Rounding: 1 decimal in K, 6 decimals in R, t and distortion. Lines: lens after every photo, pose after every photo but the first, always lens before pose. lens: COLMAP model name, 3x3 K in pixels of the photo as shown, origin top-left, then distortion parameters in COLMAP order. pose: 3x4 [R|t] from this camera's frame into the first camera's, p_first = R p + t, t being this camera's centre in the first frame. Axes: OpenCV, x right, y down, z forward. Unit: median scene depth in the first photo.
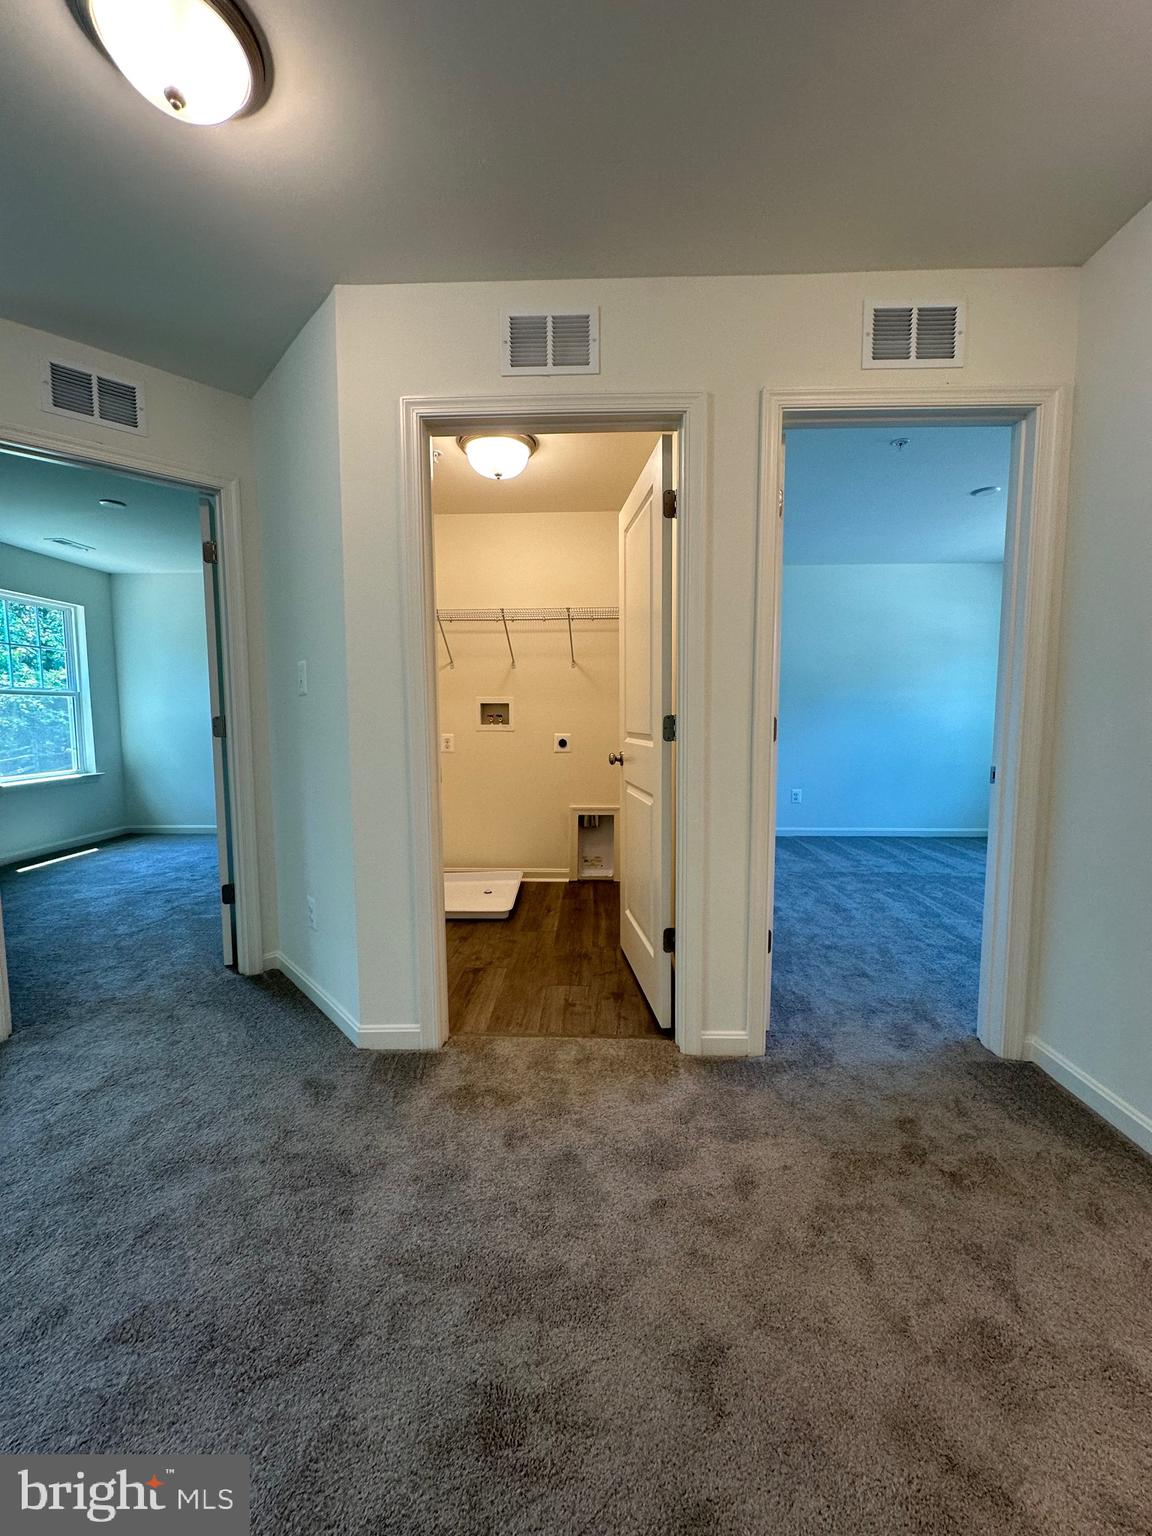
lens RADIAL K [[611.2, 0, 577.7], [0, 611.2, 763.9], [0, 0, 1]] dist [-0.001635, 0.000017]
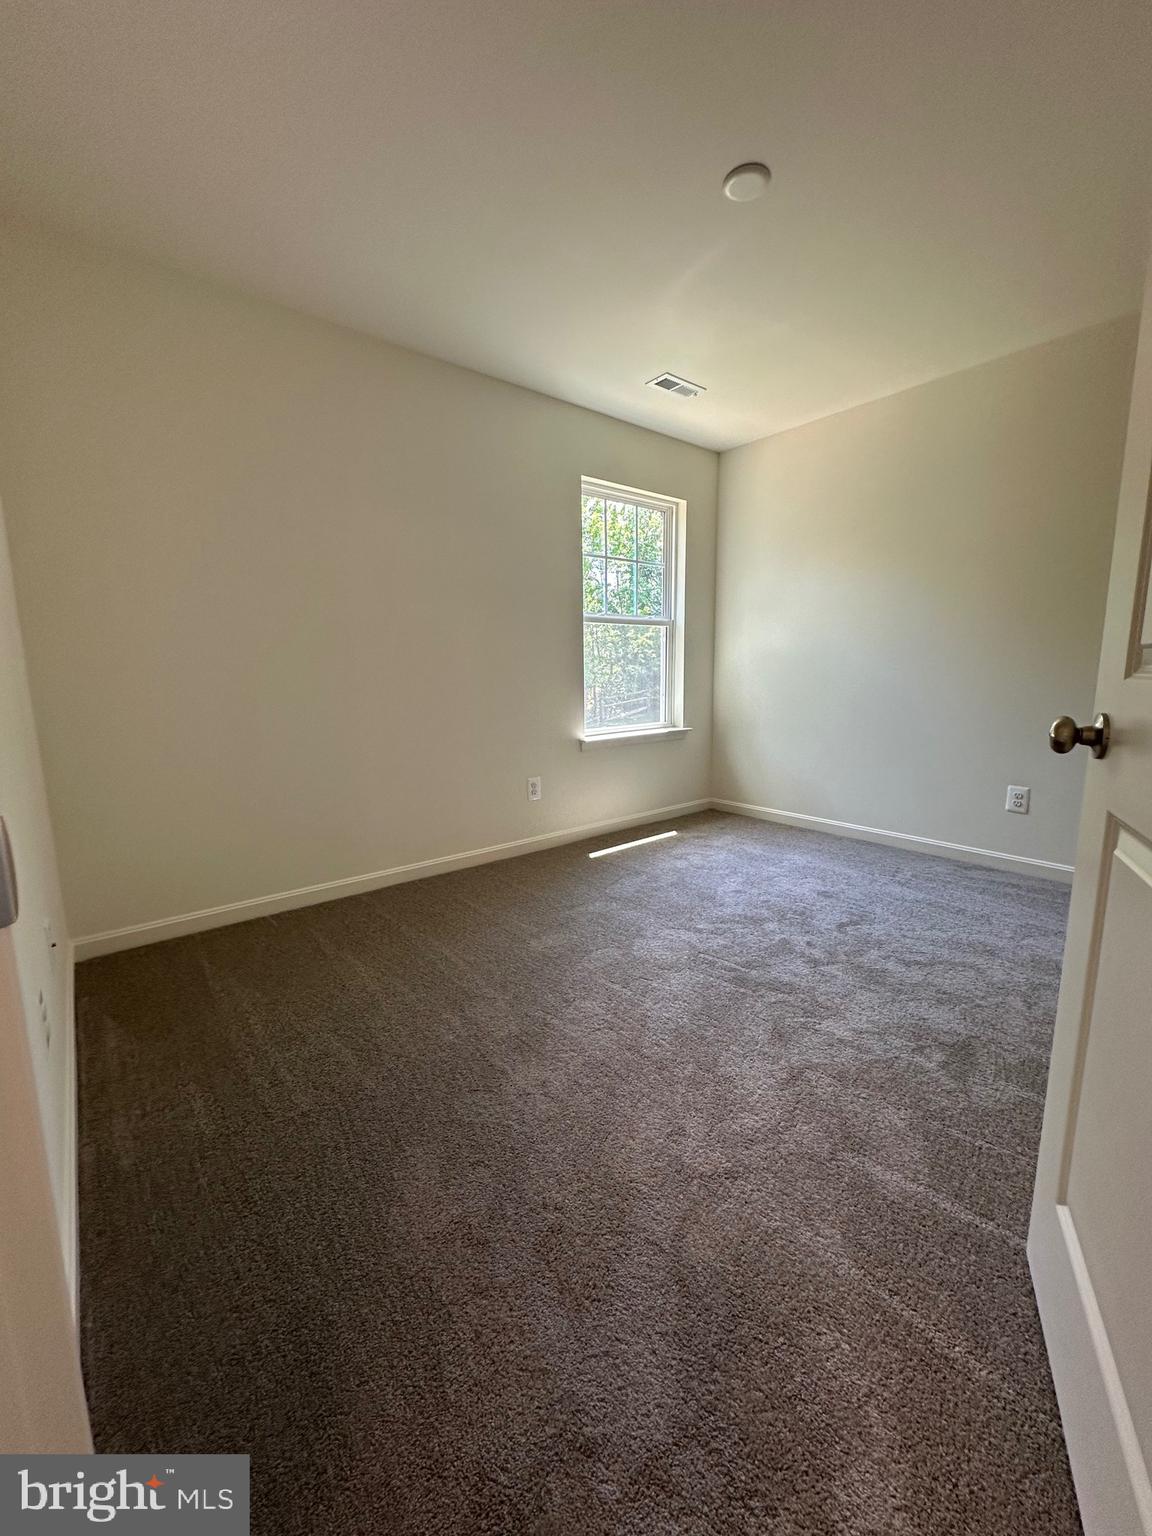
lens RADIAL K [[611.2, 0, 577.7], [0, 611.2, 763.9], [0, 0, 1]] dist [-0.001635, 0.000017]
pose [[0.660716, 0.115050, -0.741767, -0.342684], [-0.055826, 0.992979, 0.104288, -0.014916], [0.748557, -0.027495, 0.662500, 0.443767]]
